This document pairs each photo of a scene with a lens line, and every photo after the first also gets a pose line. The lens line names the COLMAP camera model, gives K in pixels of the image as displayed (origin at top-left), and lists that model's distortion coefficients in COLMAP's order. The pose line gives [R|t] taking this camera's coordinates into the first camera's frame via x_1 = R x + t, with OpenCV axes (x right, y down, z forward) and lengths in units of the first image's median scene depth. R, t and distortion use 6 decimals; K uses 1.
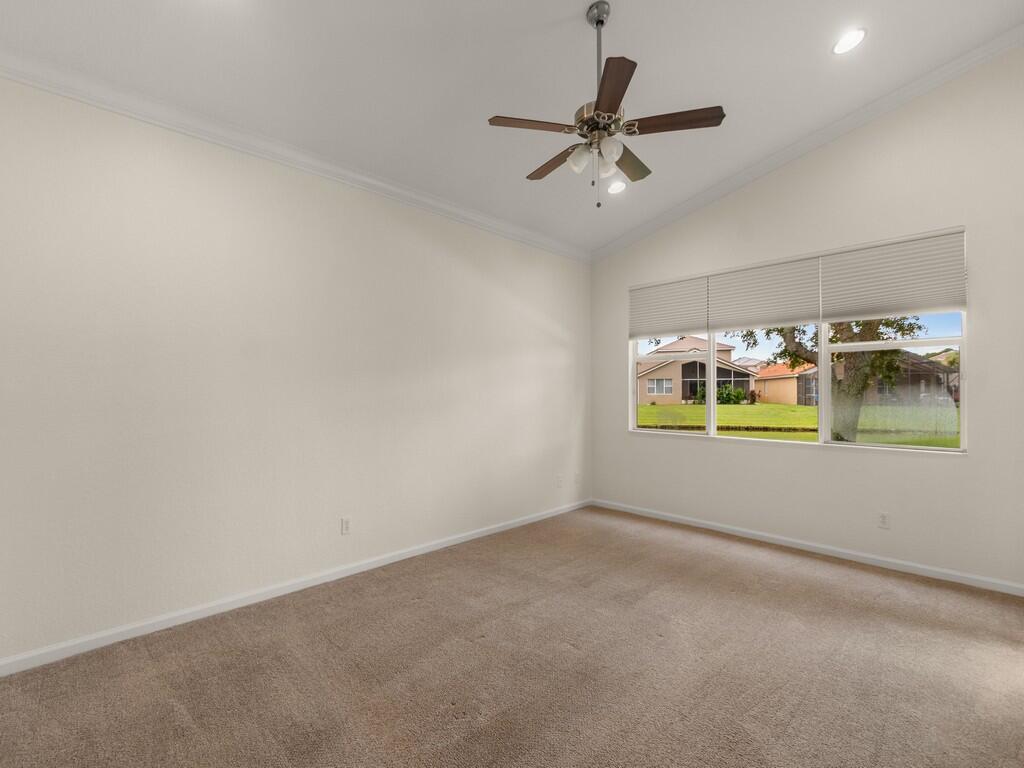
lens RADIAL K [[455.6, 0, 486.9], [0, 455.6, 378.0], [0, 0, 1]] dist [0.007671, -0.005168]
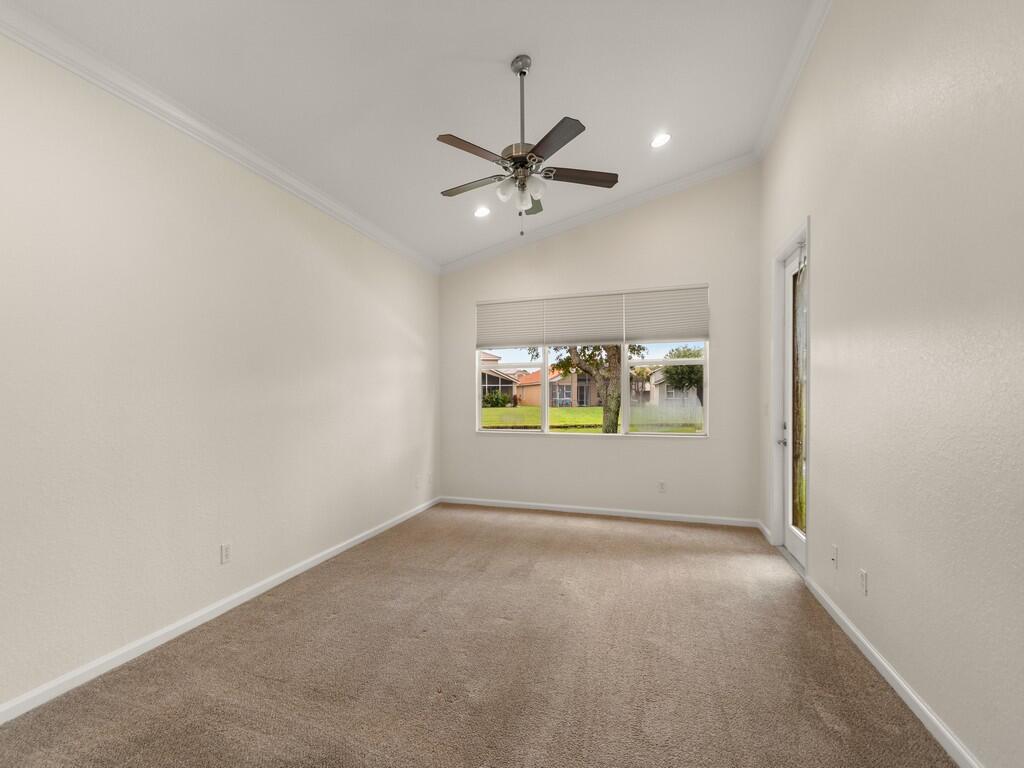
lens RADIAL K [[447.9, 0, 492.6], [0, 447.9, 392.0], [0, 0, 1]] dist [0.000279, -0.000562]
pose [[0.888033, 0.000013, 0.459780, -0.257646], [-0.008783, 0.999818, 0.016937, 0.000058], [-0.459696, -0.019079, 0.887871, 0.020584]]
